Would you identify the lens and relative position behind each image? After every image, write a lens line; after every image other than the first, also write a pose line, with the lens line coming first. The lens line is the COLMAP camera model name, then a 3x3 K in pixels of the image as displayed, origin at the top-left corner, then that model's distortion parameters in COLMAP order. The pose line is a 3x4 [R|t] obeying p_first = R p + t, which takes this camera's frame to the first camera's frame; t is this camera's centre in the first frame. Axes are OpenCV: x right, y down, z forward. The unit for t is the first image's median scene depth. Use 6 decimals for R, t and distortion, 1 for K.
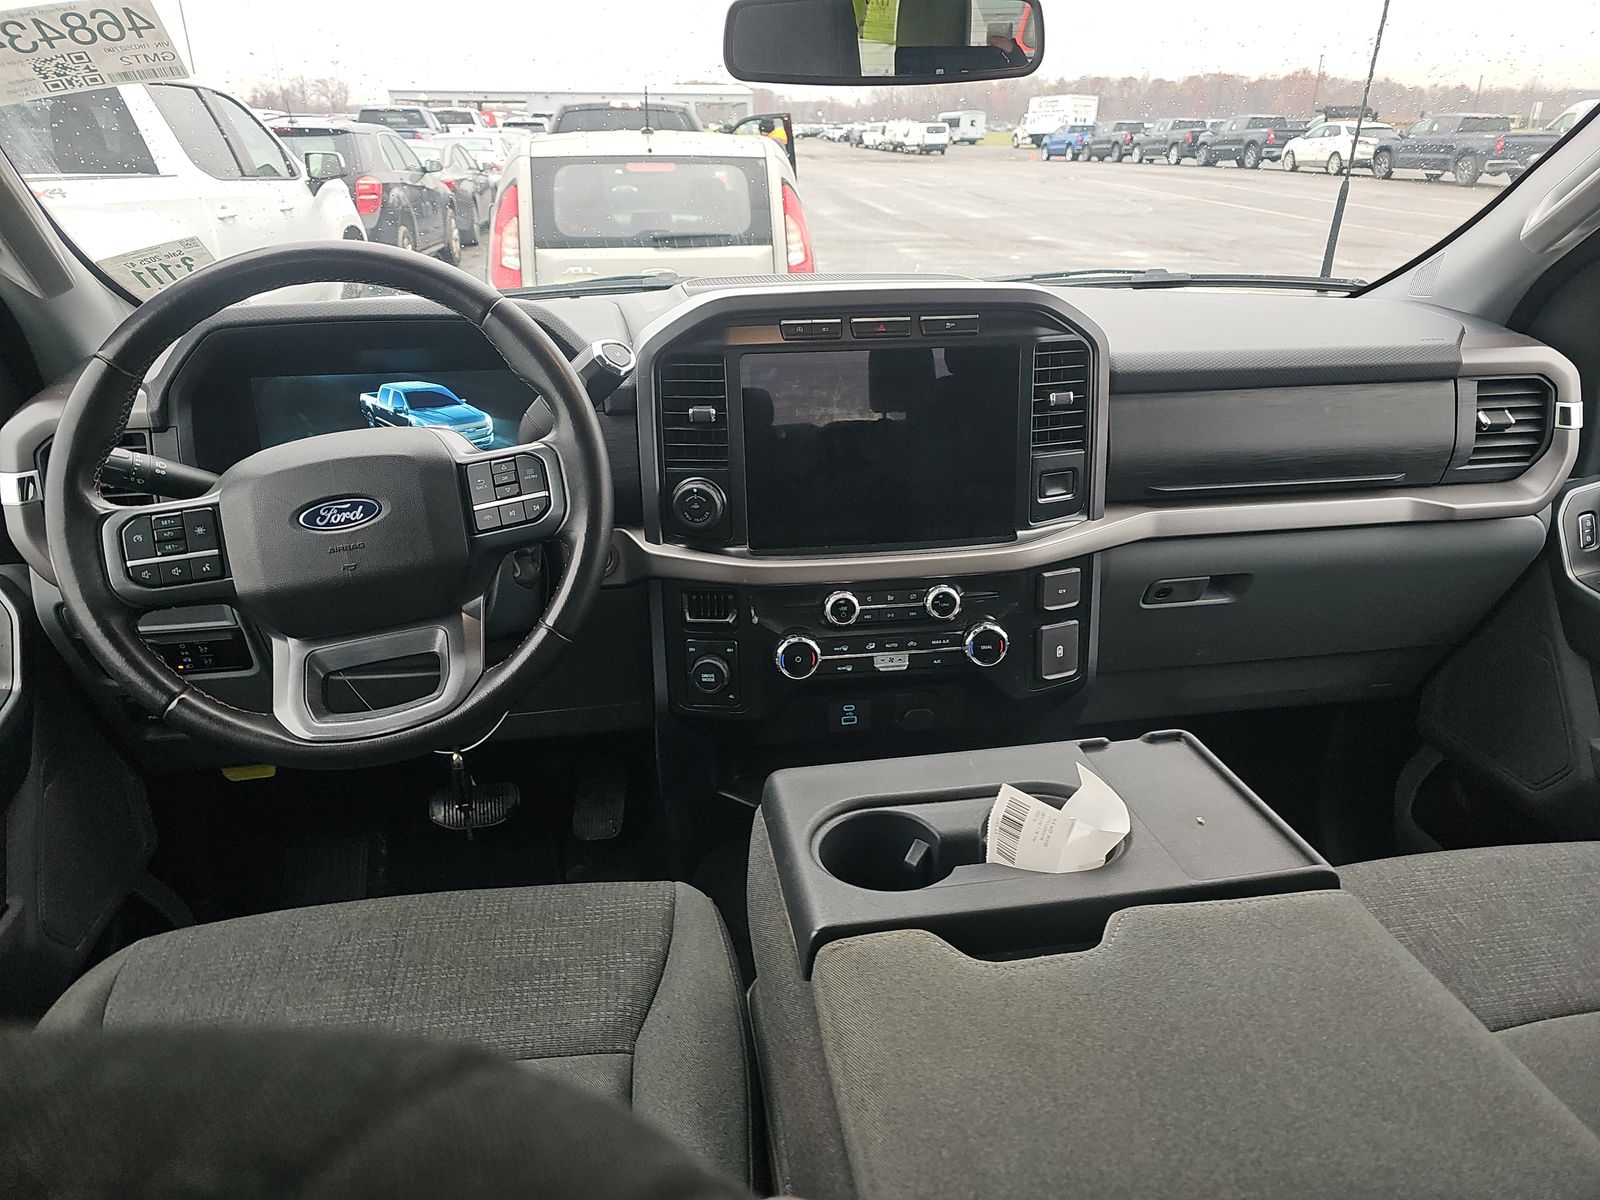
lens RADIAL K [[1019.3, 0, 800.0], [0, 1019.3, 600.0], [0, 0, 1]] dist [-0.153431, 0.121752]
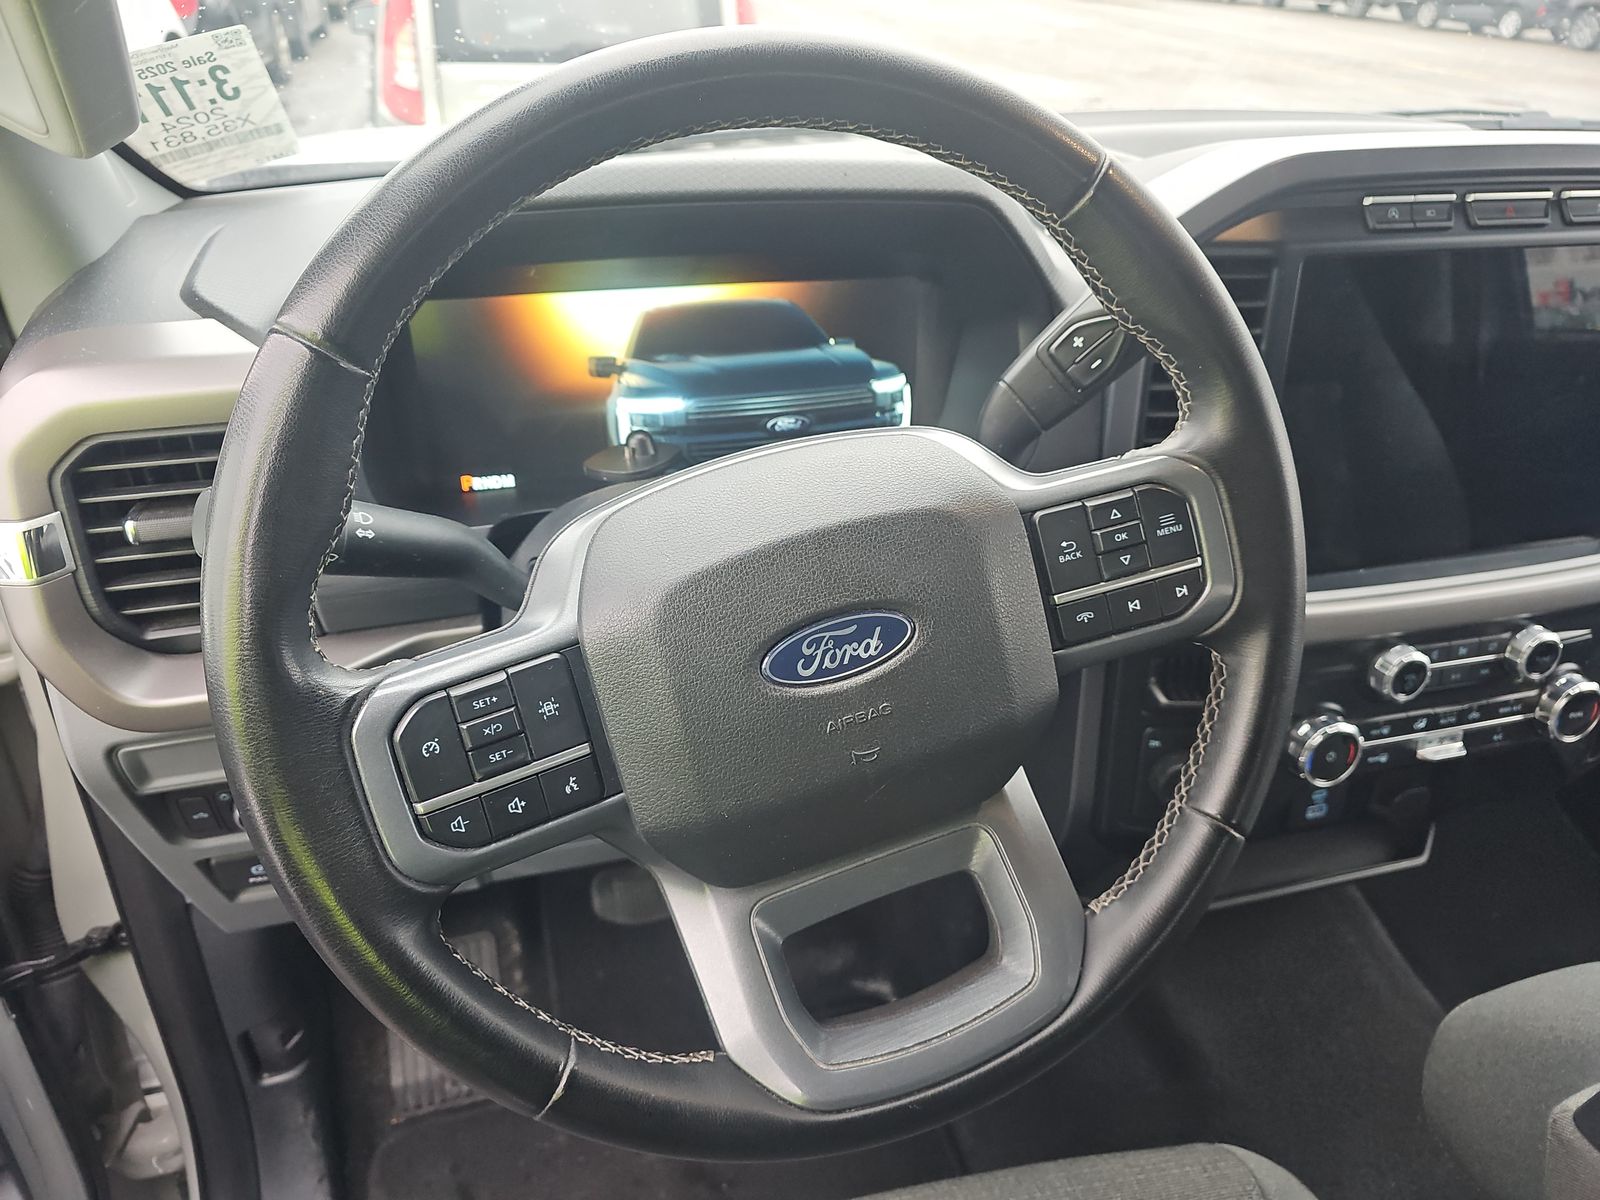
lens RADIAL K [[1019.3, 0, 800.0], [0, 1019.3, 600.0], [0, 0, 1]] dist [-0.153431, 0.121752]
pose [[0.992959, -0.040614, 0.111280, -0.535229], [0.022482, 0.986926, 0.159596, -0.187931], [-0.116307, -0.155971, 0.980890, 0.522738]]
